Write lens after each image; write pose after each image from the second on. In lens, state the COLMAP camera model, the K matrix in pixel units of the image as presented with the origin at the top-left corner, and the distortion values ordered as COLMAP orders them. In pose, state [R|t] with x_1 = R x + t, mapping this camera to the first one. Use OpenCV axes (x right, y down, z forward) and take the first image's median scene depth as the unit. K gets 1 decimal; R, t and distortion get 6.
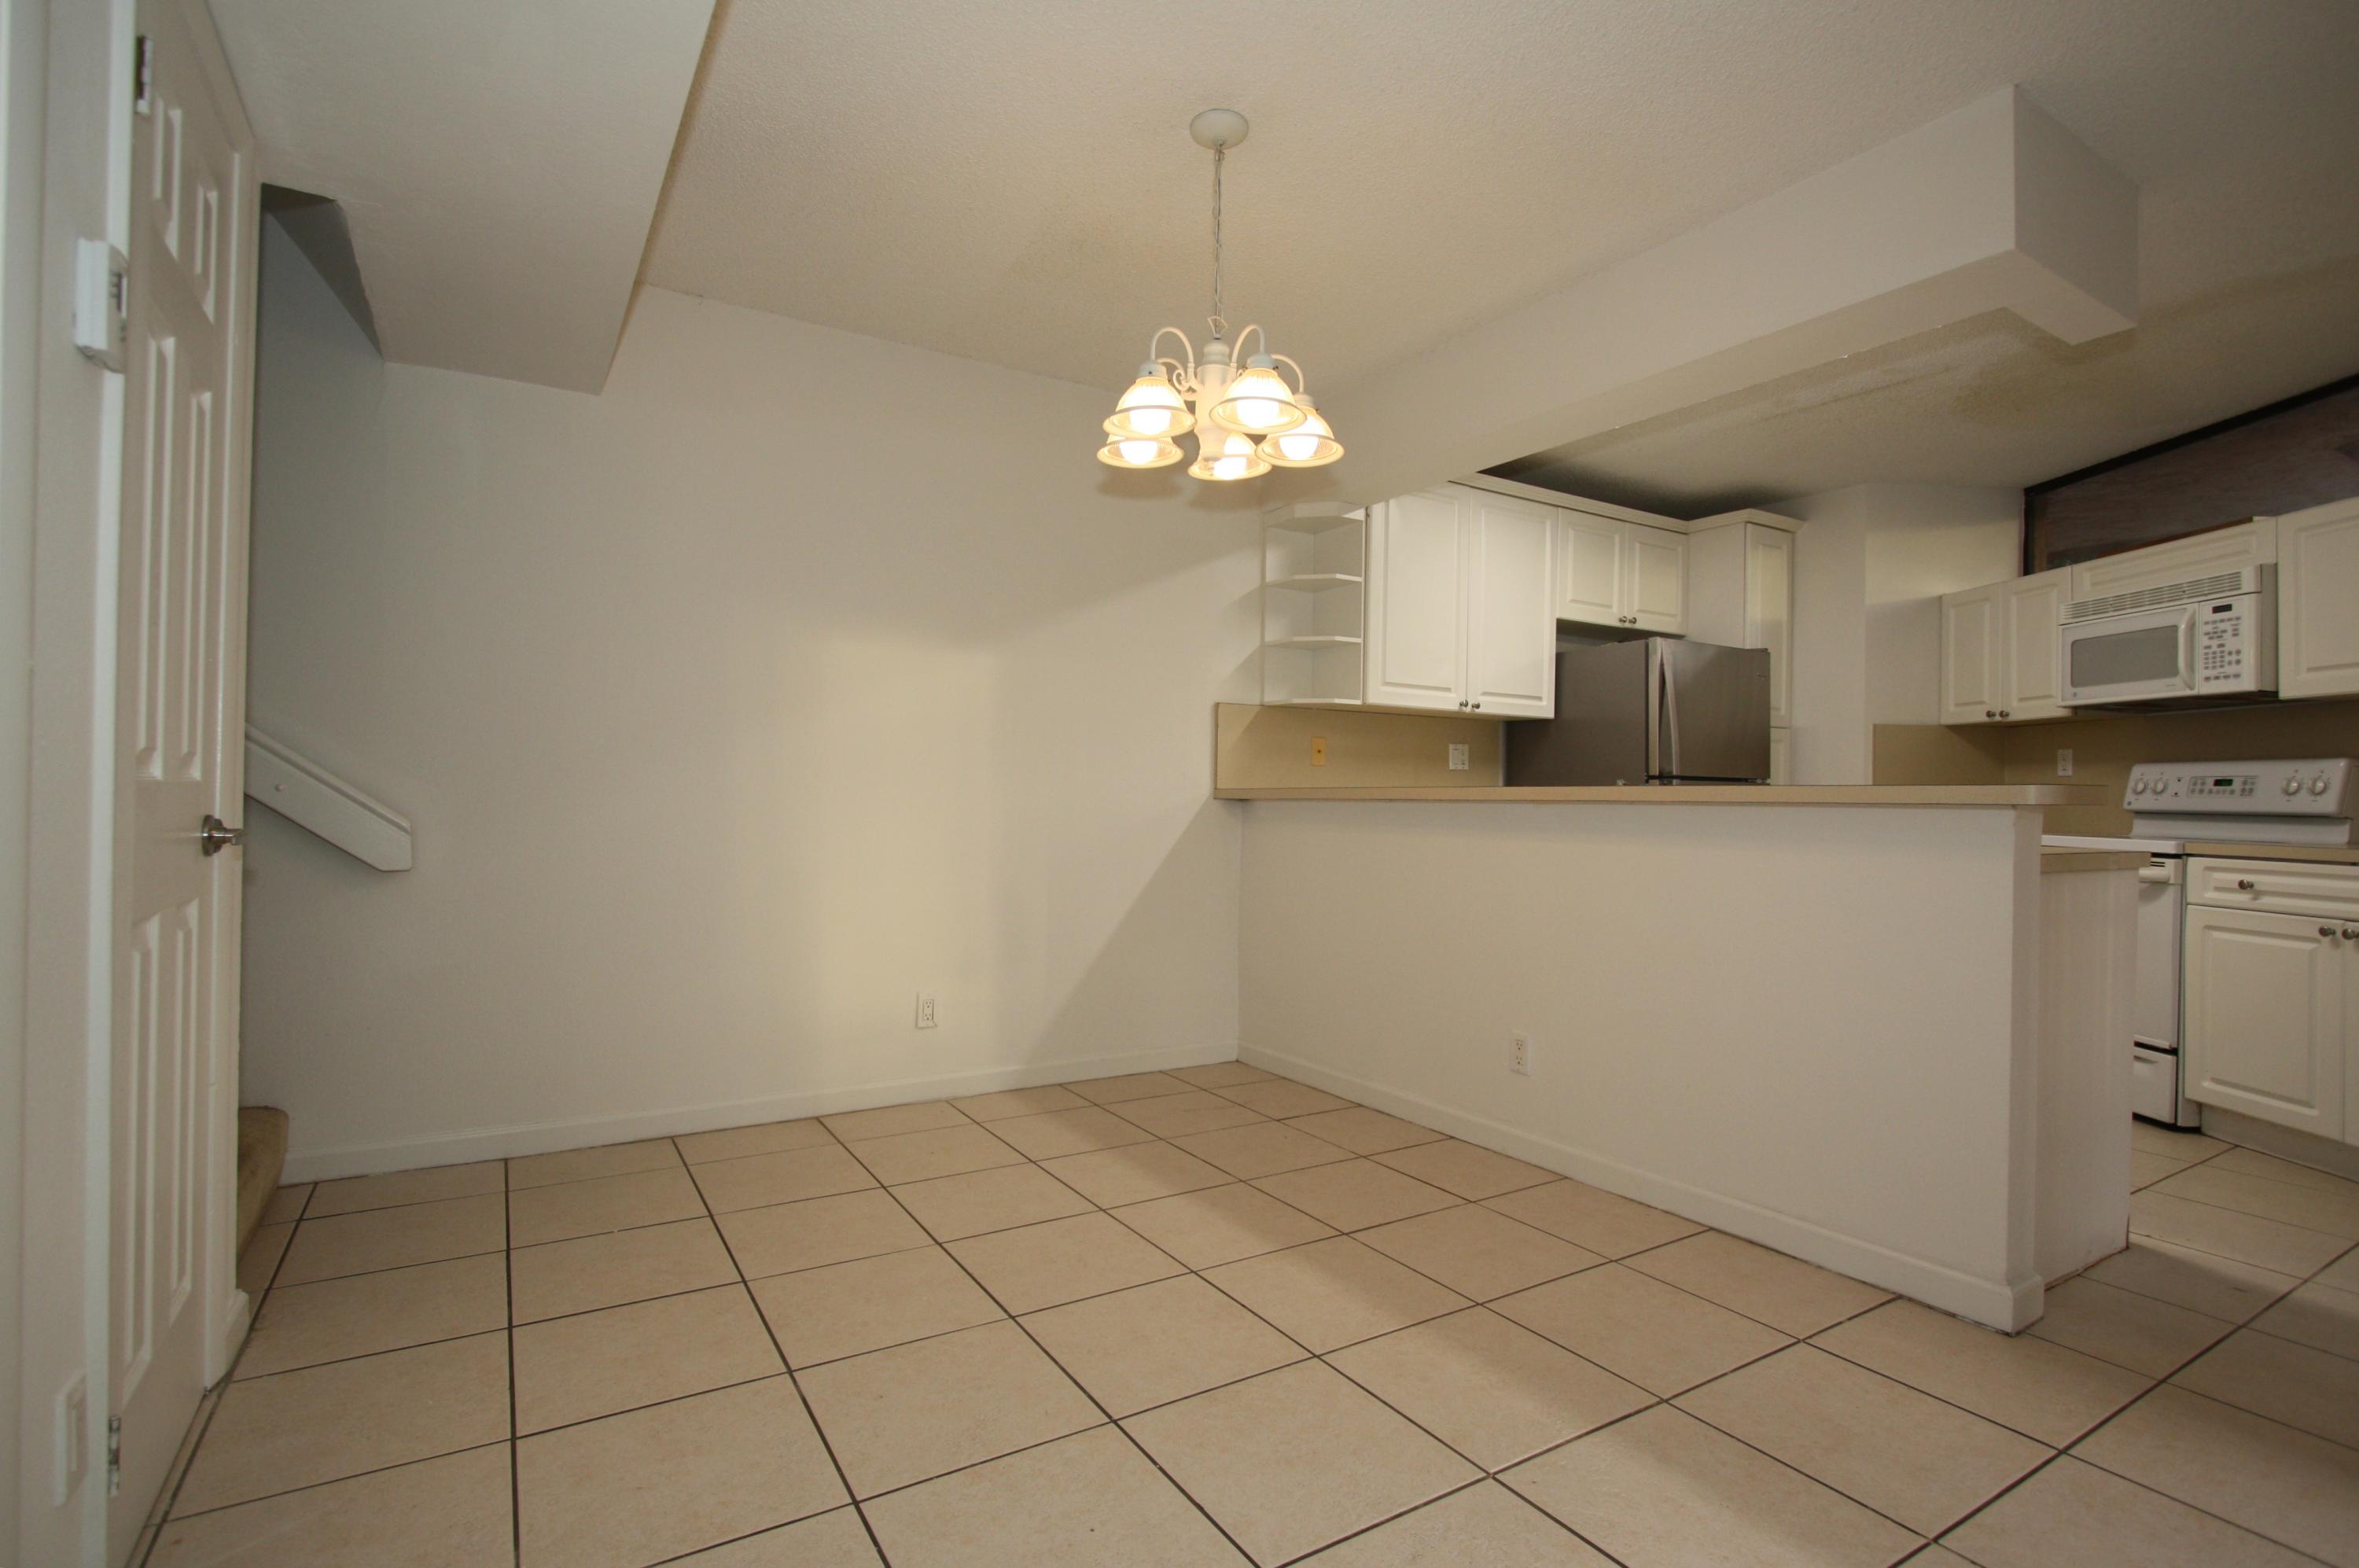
lens RADIAL K [[1083.6, 0, 1178.0], [0, 1083.6, 786.2], [0, 0, 1]] dist [-0.023228, 0.003026]
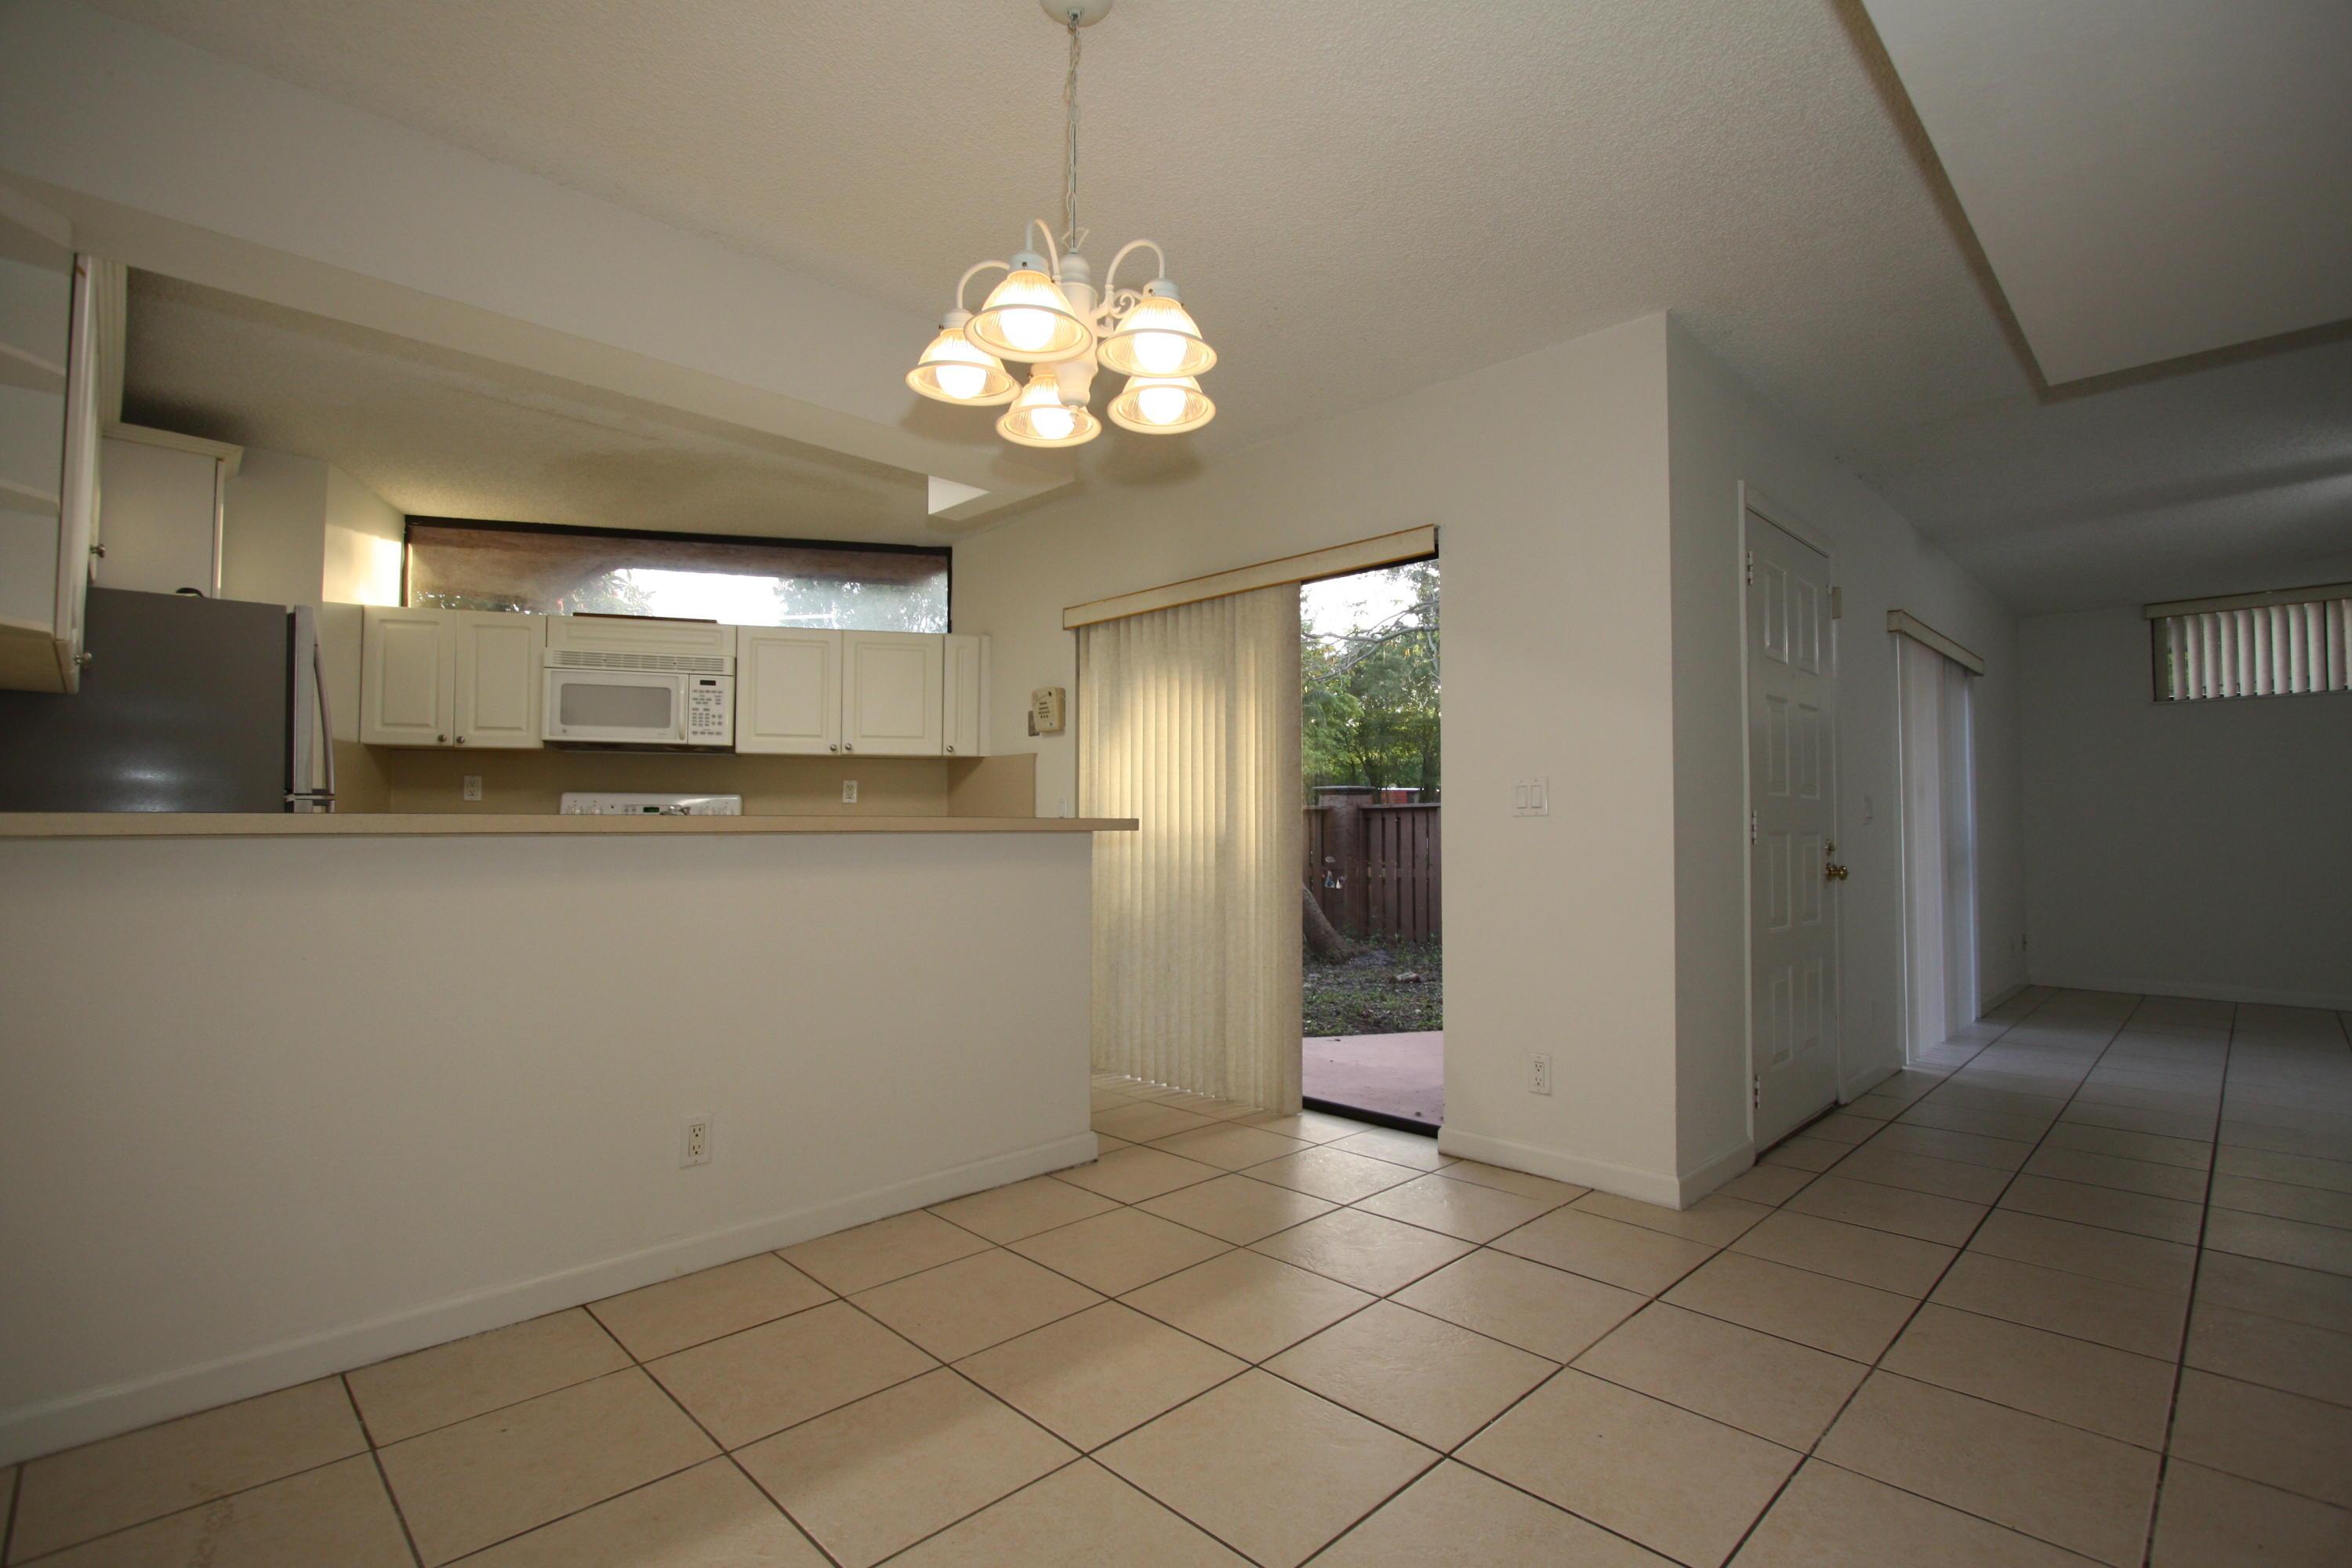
lens RADIAL K [[1080.4, 0, 1174.5], [0, 1080.4, 786.2], [0, 0, 1]] dist [-0.023228, 0.003026]
pose [[-0.214493, 0.023358, 0.976446, -0.439865], [-0.012387, 0.999569, -0.026632, -0.004859], [-0.976647, -0.017807, -0.214111, 0.639887]]
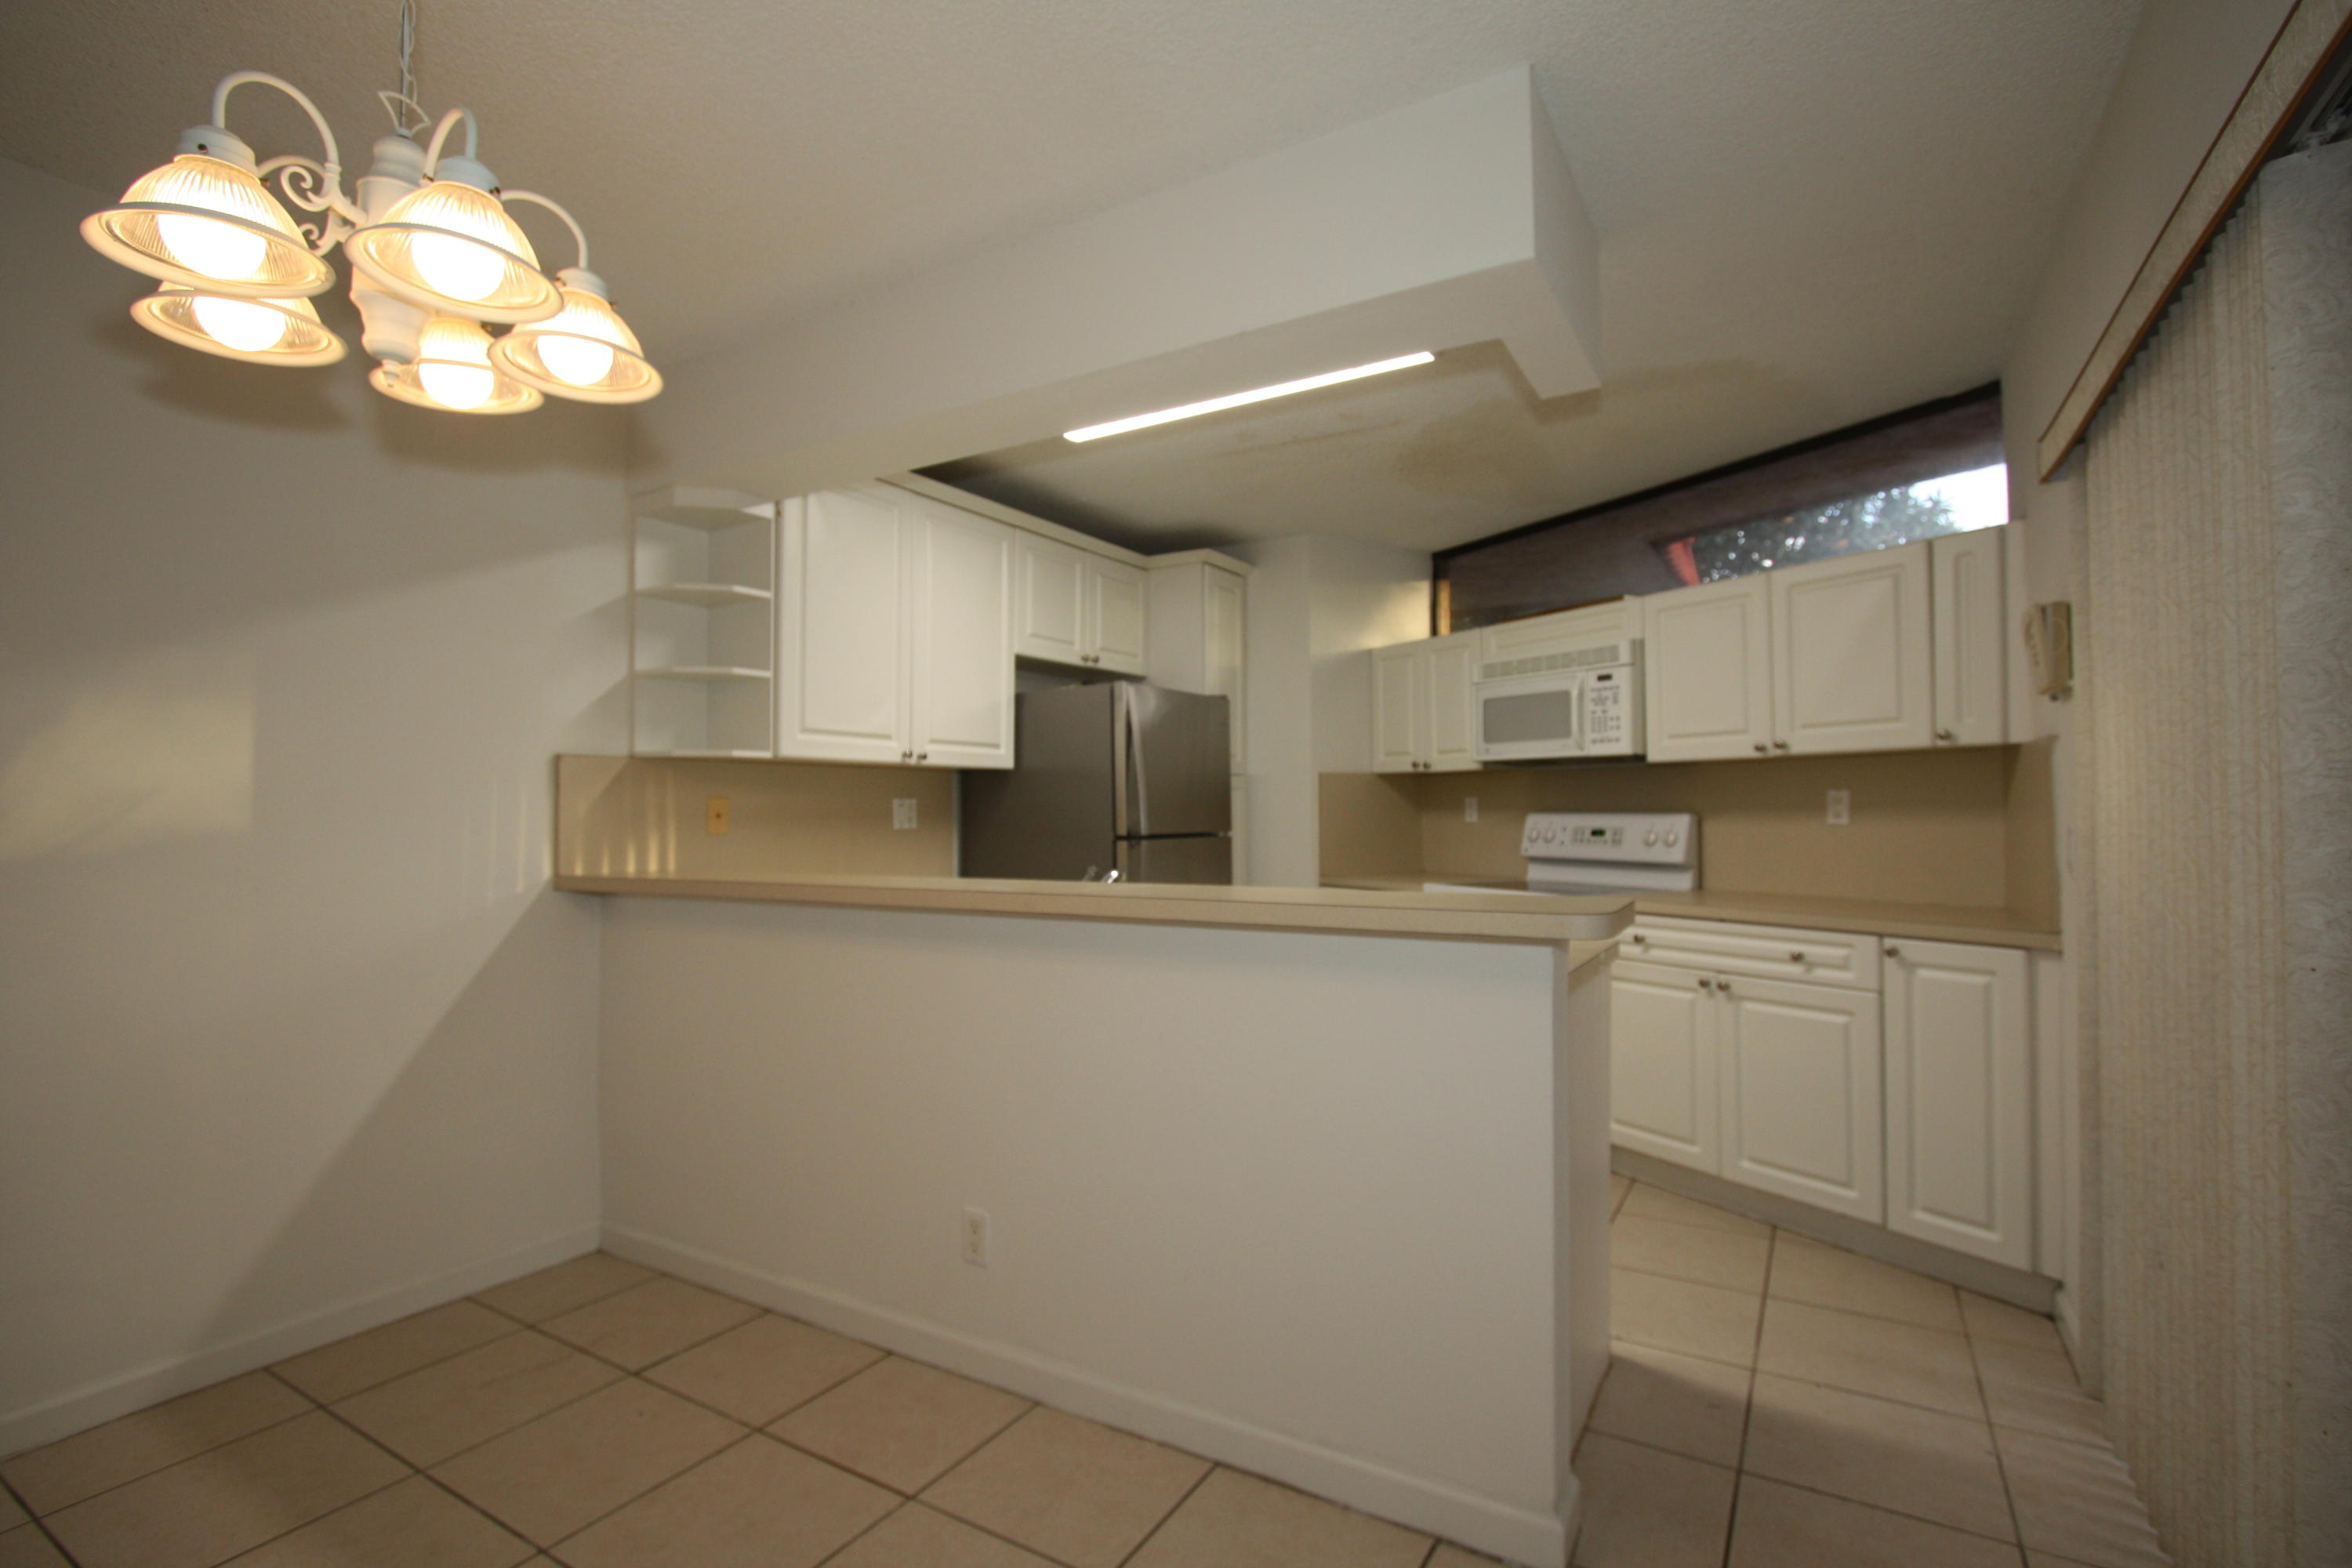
lens RADIAL K [[1080.4, 0, 1174.5], [0, 1080.4, 786.2], [0, 0, 1]] dist [-0.023228, 0.003026]
pose [[0.886833, -0.007883, 0.462023, 0.074336], [0.014871, 0.999823, -0.011485, -0.044907], [-0.461851, 0.017056, 0.886793, 0.205222]]
